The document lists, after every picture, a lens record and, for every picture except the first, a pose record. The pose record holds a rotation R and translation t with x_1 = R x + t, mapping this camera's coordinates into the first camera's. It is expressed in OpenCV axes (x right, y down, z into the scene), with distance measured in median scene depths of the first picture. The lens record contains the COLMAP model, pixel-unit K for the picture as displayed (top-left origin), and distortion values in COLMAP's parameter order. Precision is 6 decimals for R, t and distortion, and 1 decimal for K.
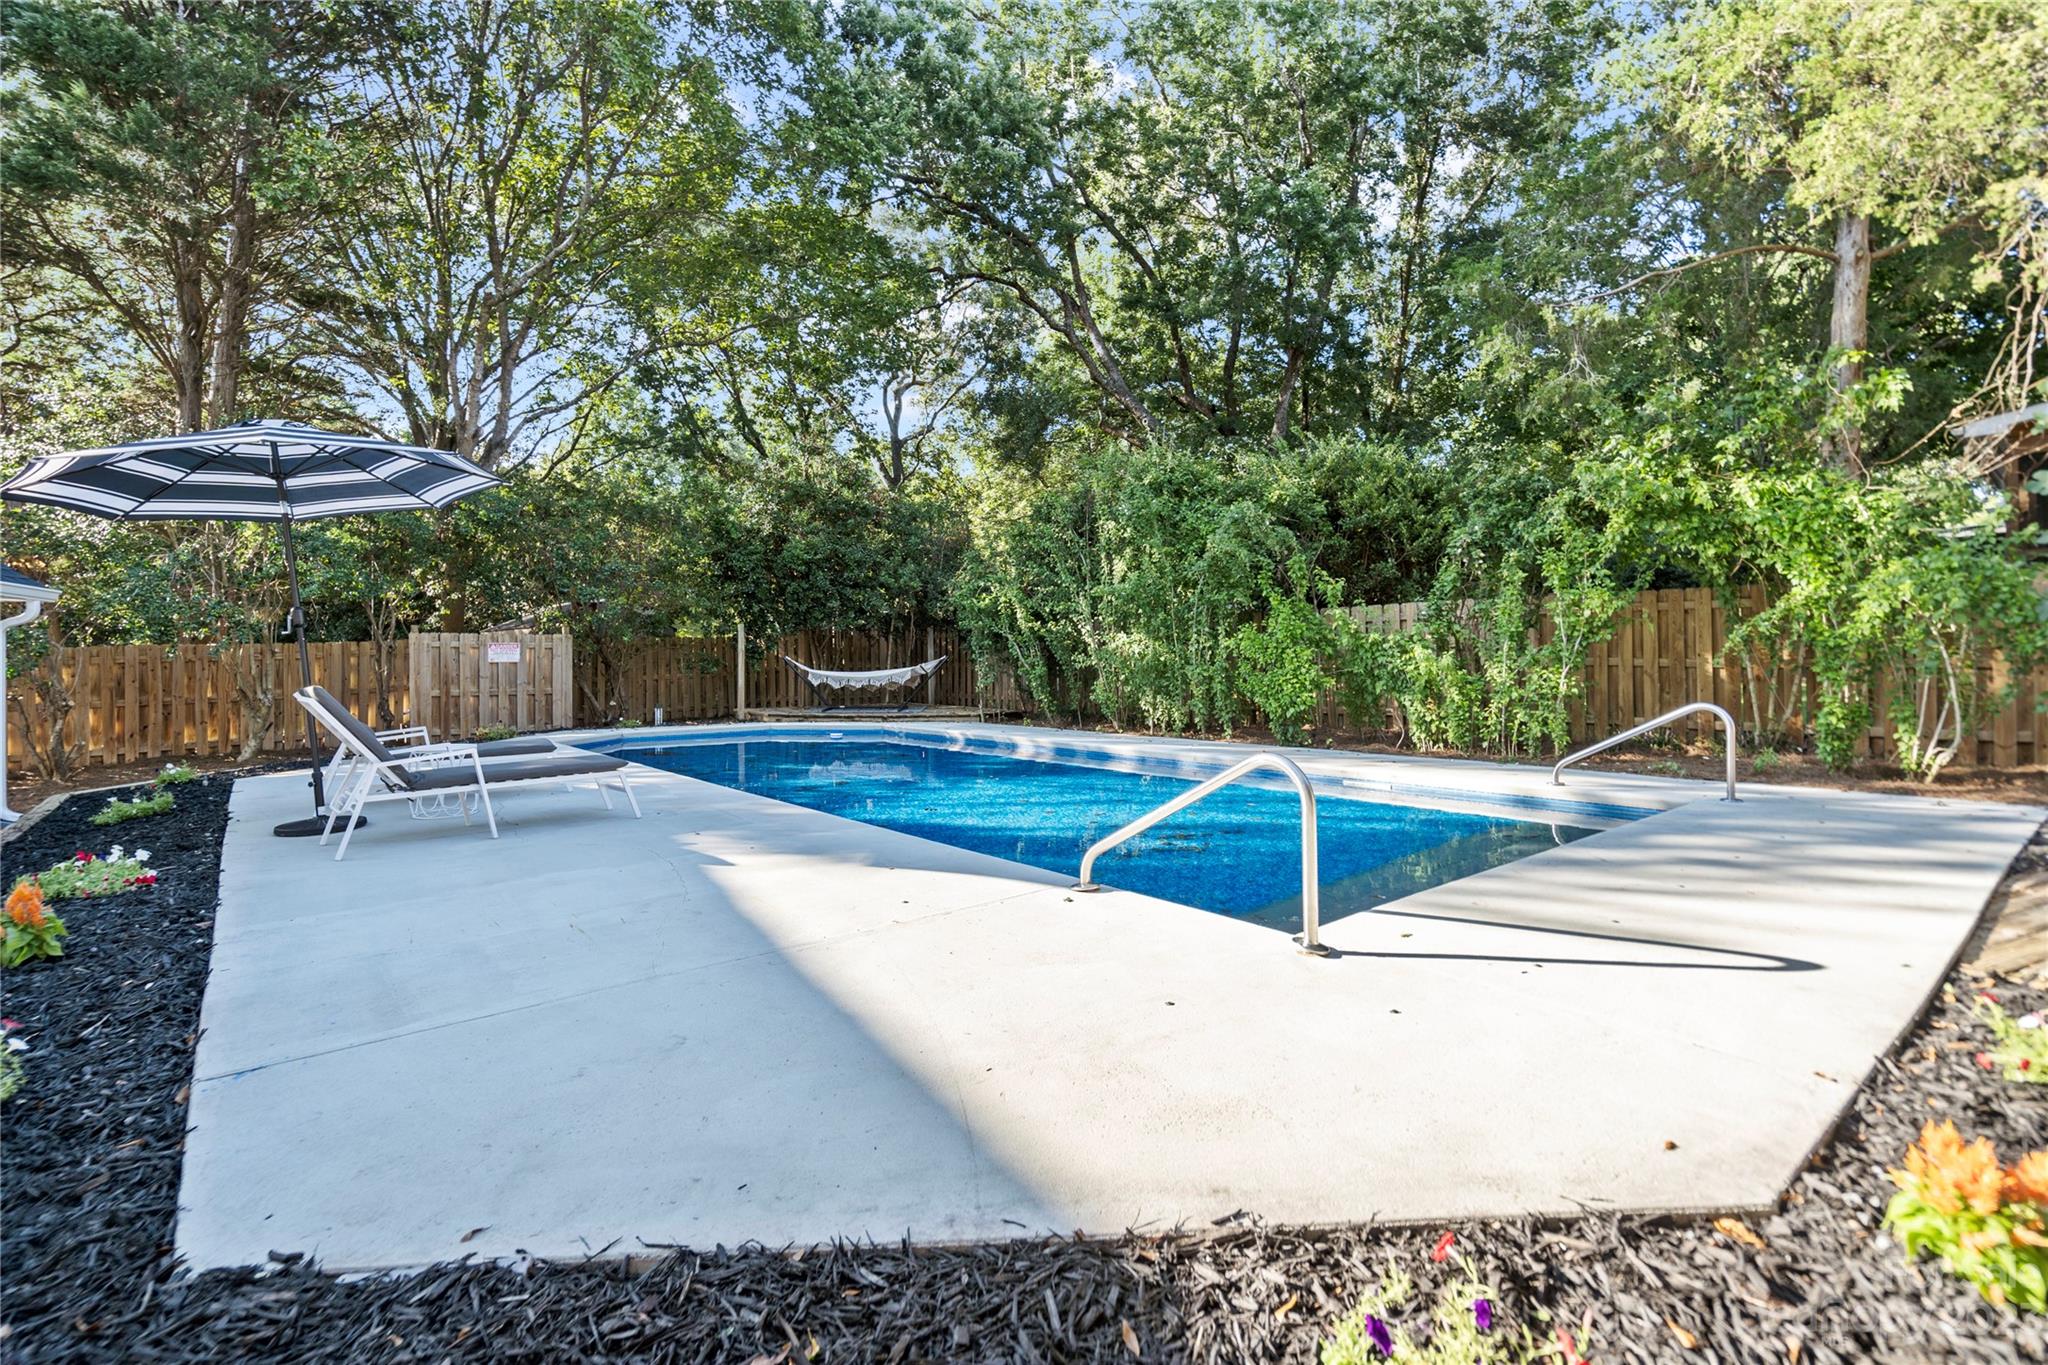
lens RADIAL K [[949.3, 0, 1006.9], [0, 949.3, 668.5], [0, 0, 1]] dist [-0.000872, 0.000594]
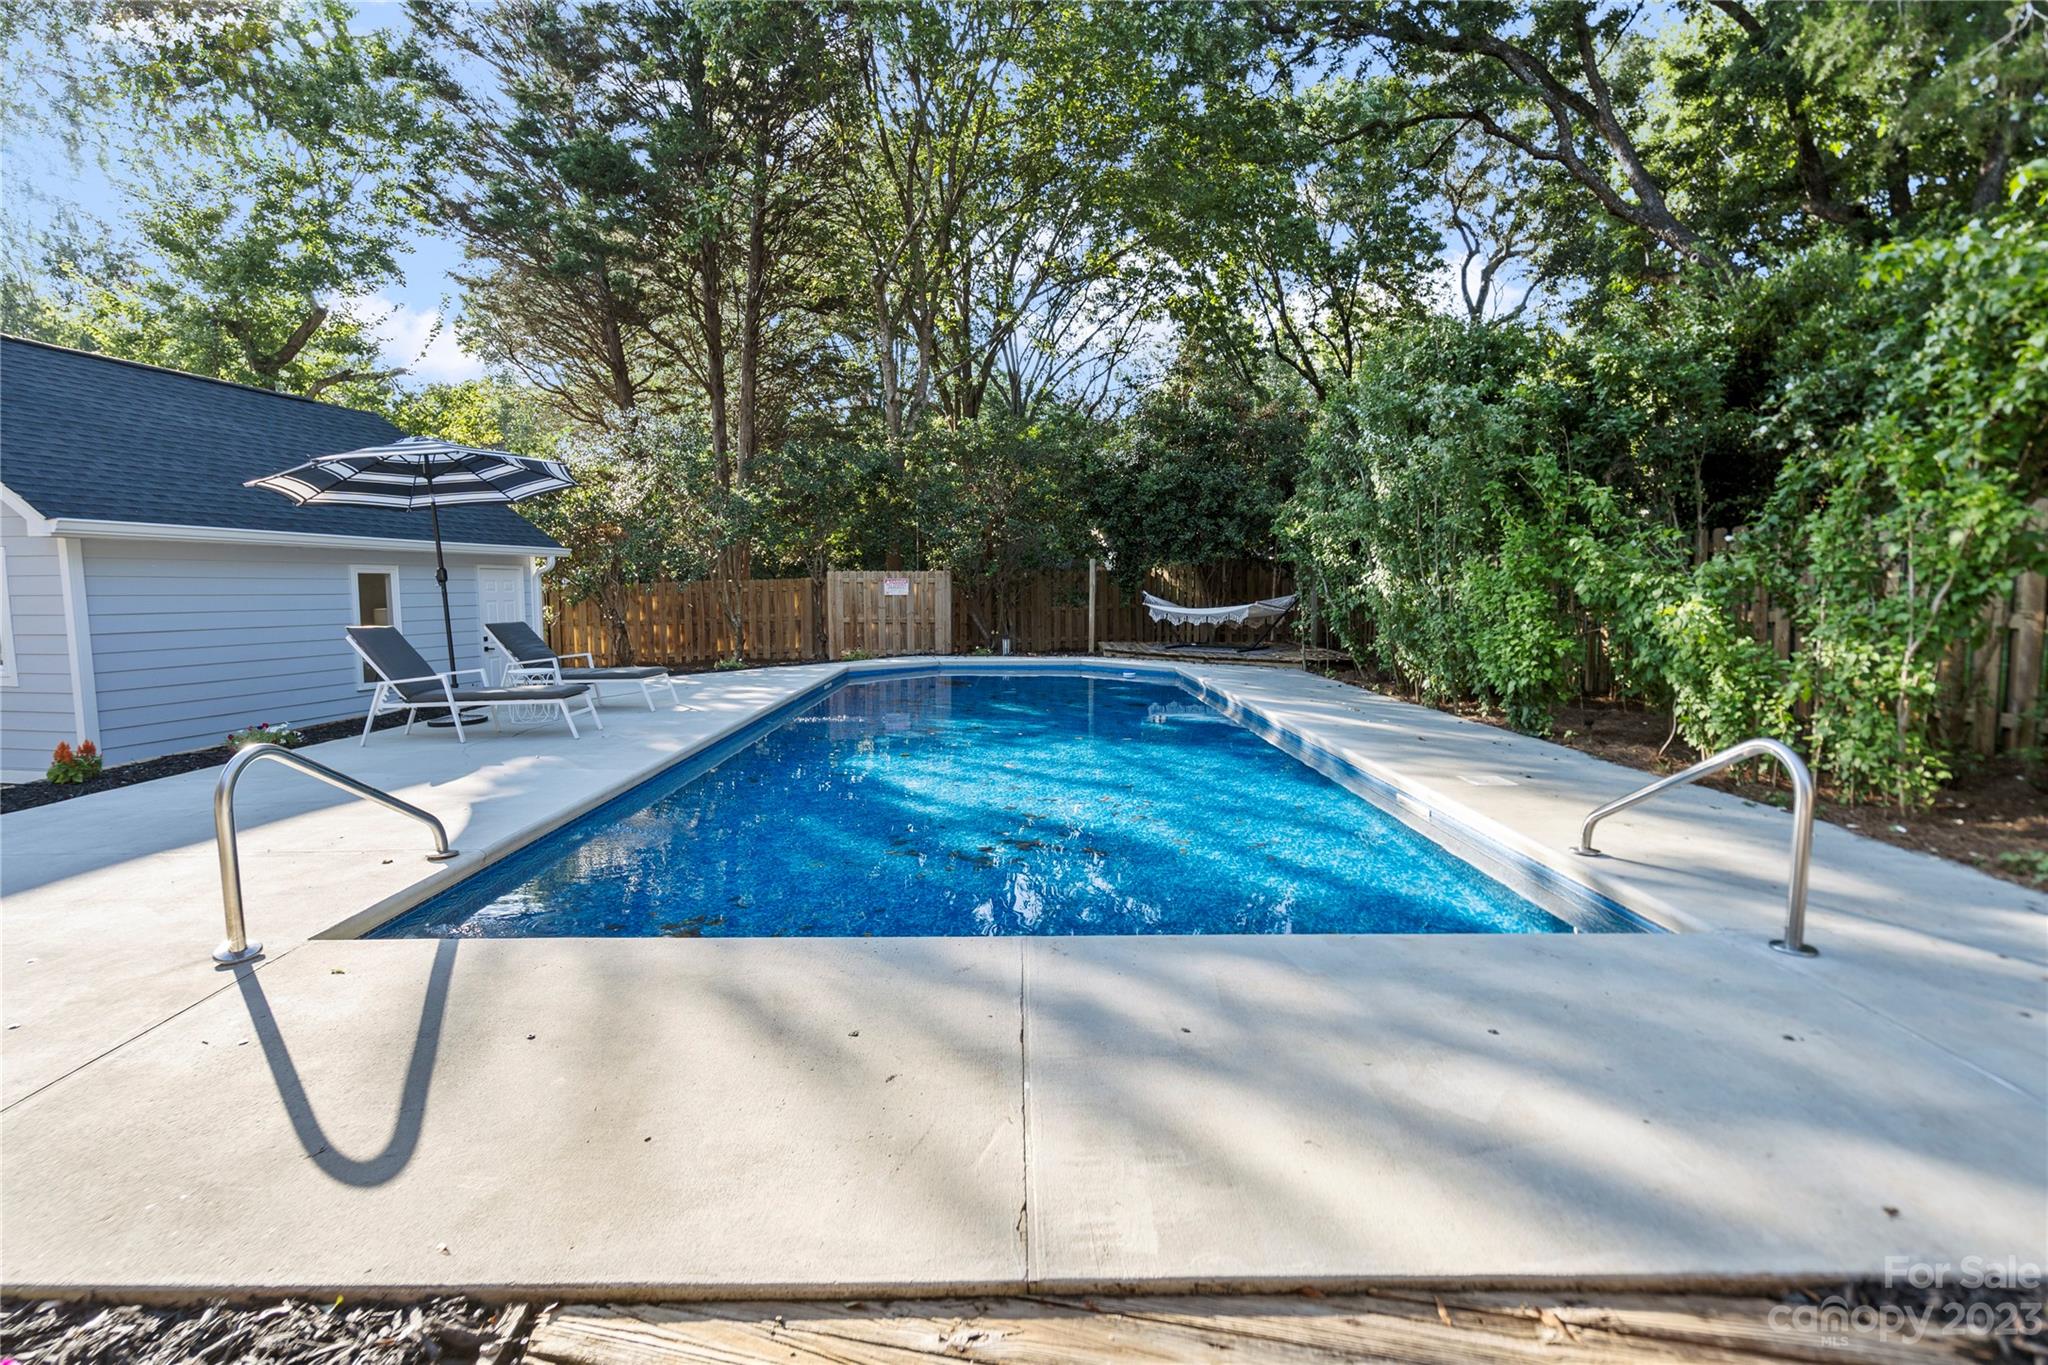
lens RADIAL K [[943.8, 0, 1002.2], [0, 943.8, 671.4], [0, 0, 1]] dist [-0.001682, 0.000417]
pose [[0.774287, 0.061169, -0.629871, 0.355488], [-0.007345, 0.996119, 0.087707, -0.018217], [0.632791, -0.063284, 0.771732, 0.191281]]
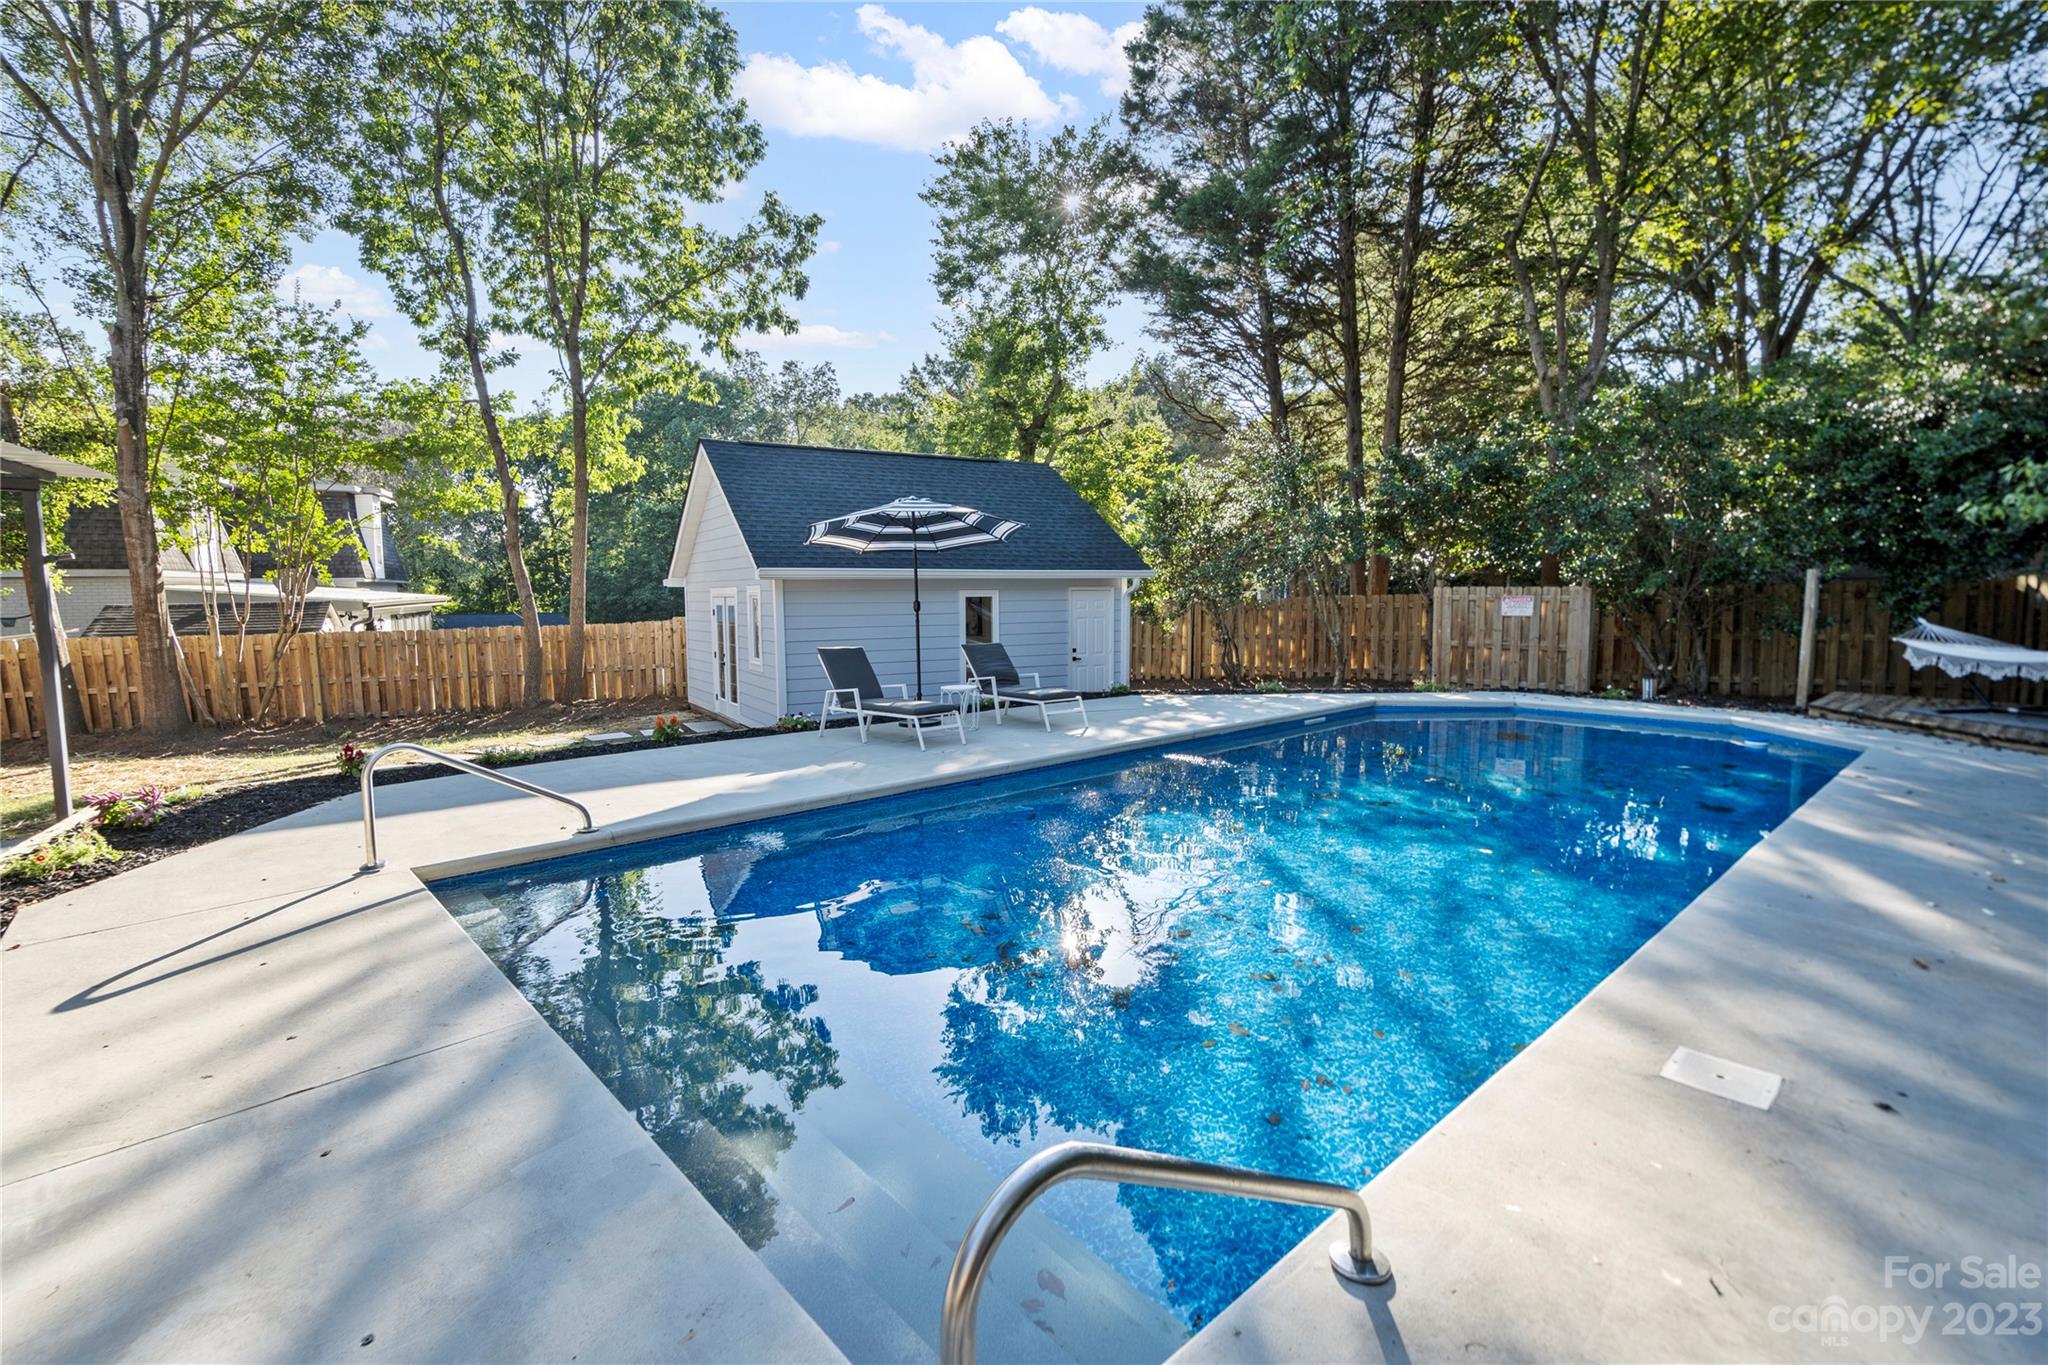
lens RADIAL K [[949.3, 0, 1006.9], [0, 949.3, 668.5], [0, 0, 1]] dist [-0.000872, 0.000594]
pose [[0.059704, 0.090582, -0.994098, 0.459610], [-0.002290, 0.995884, 0.090608, -0.044539], [0.998213, -0.003133, 0.059666, 0.470654]]
